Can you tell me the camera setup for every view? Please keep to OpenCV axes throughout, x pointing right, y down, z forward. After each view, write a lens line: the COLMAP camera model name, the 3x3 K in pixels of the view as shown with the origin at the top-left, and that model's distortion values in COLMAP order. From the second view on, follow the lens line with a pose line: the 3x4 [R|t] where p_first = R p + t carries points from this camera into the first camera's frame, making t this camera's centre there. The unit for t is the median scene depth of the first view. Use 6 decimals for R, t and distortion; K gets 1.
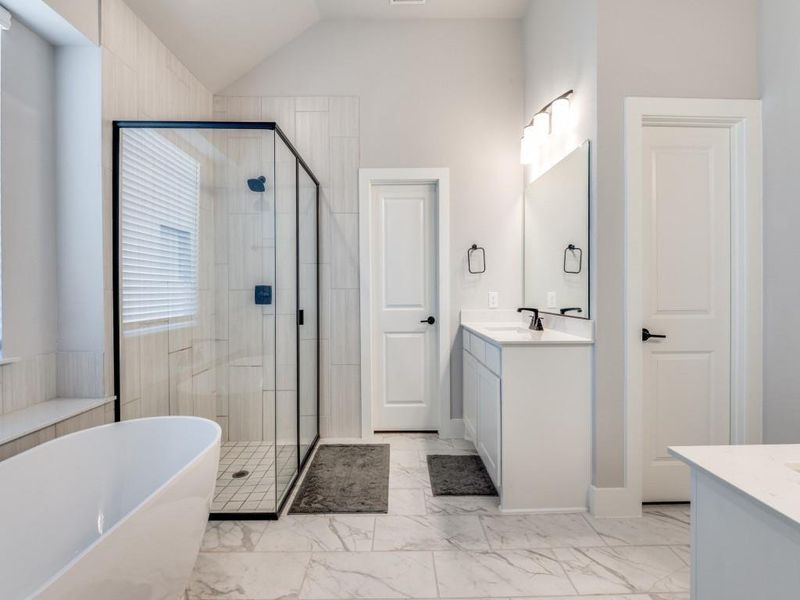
lens RADIAL K [[384.6, 0, 400.1], [0, 384.6, 289.3], [0, 0, 1]] dist [-0.015151, -0.000464]
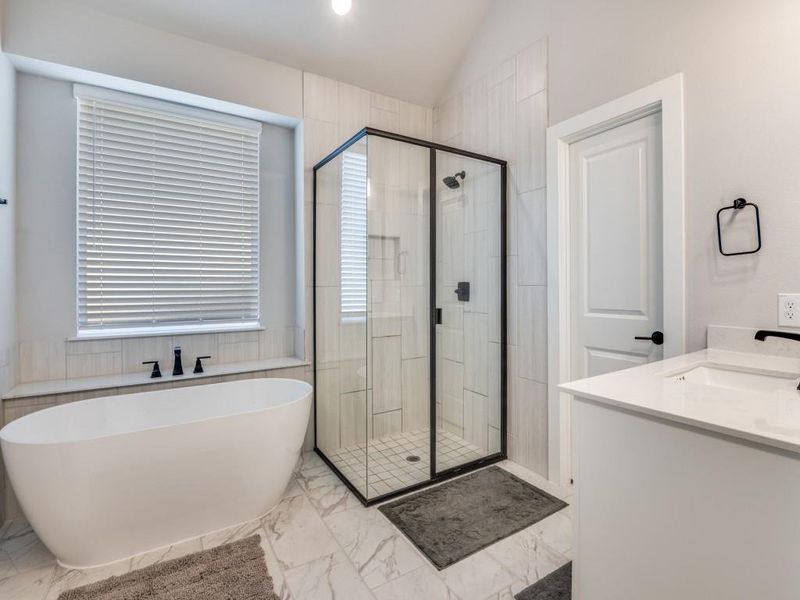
lens RADIAL K [[380.2, 0, 399.2], [0, 380.2, 285.8], [0, 0, 1]] dist [-0.015651, -0.000859]
pose [[0.500177, 0.002398, -0.865920, 0.422341], [0.000930, 0.999994, 0.003306, -0.003683], [0.865923, -0.002459, 0.500172, 0.384060]]
